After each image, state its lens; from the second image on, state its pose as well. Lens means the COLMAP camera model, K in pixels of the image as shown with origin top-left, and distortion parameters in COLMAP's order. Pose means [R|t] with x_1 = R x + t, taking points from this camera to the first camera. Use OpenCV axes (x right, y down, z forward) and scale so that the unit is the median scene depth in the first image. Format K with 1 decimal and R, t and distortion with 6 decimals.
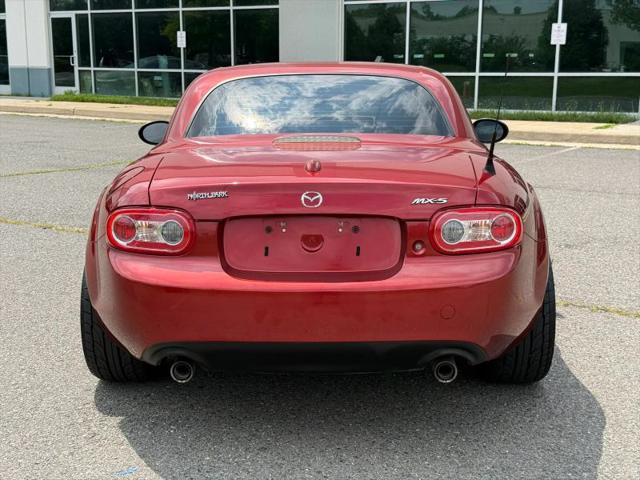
lens RADIAL K [[888.5, 0, 320.0], [0, 888.5, 240.0], [0, 0, 1]] dist [0.204660, -0.532620]
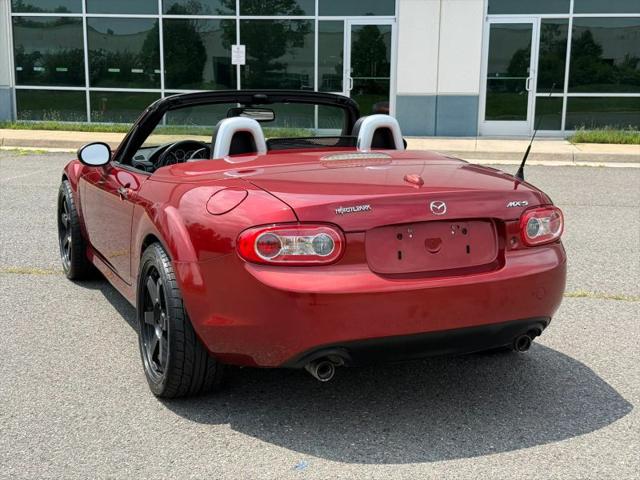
lens RADIAL K [[883.2, 0, 318.5], [0, 883.2, 250.3], [0, 0, 1]] dist [0.200634, -0.484802]
pose [[0.906477, -0.072686, 0.415952, -0.534112], [0.074166, 0.997166, 0.012621, -0.013179], [-0.415690, 0.019409, 0.909299, 0.005976]]
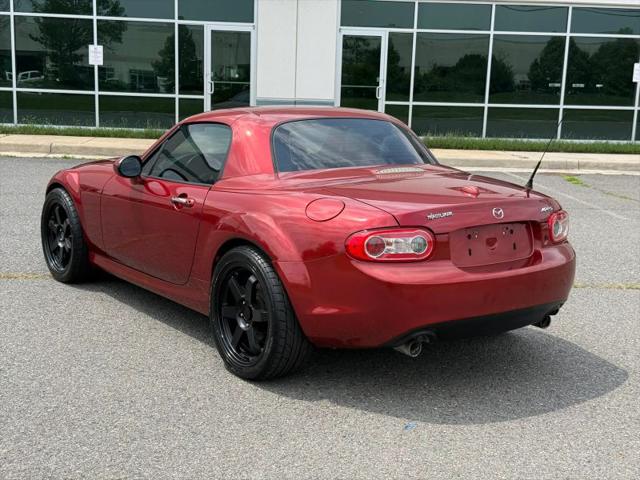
lens RADIAL K [[888.5, 0, 320.0], [0, 888.5, 240.0], [0, 0, 1]] dist [0.204660, -0.532620]
pose [[0.791630, -0.082387, 0.605421, -0.936868], [0.087829, 0.995921, 0.020684, -0.048006], [-0.604655, 0.036799, 0.795637, 0.015045]]
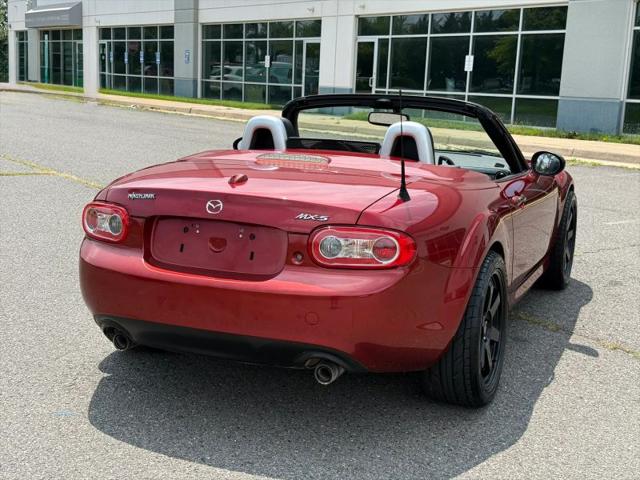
lens RADIAL K [[883.2, 0, 318.5], [0, 883.2, 250.3], [0, 0, 1]] dist [0.200634, -0.484802]
pose [[0.929897, 0.099635, -0.354068, 0.442951], [-0.103736, 0.994577, 0.007430, -0.009598], [0.352889, 0.029820, 0.935190, -0.025505]]
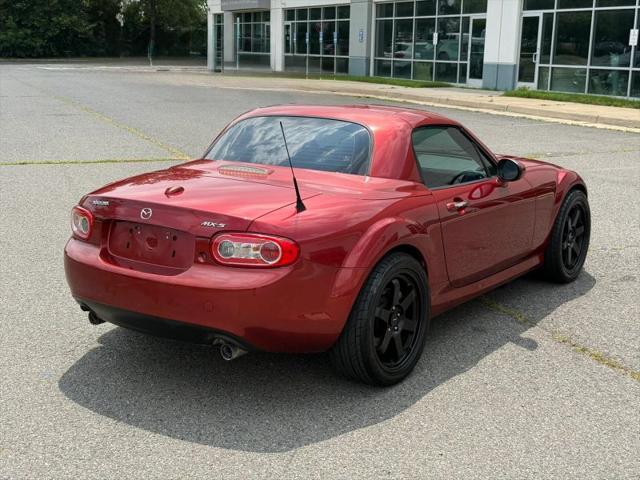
lens RADIAL K [[888.5, 0, 320.0], [0, 888.5, 240.0], [0, 0, 1]] dist [0.204660, -0.532620]
pose [[0.827840, 0.127255, -0.546340, 0.851517], [-0.118631, 0.991617, 0.051215, -0.092479], [0.548278, 0.022415, 0.835996, -0.047510]]
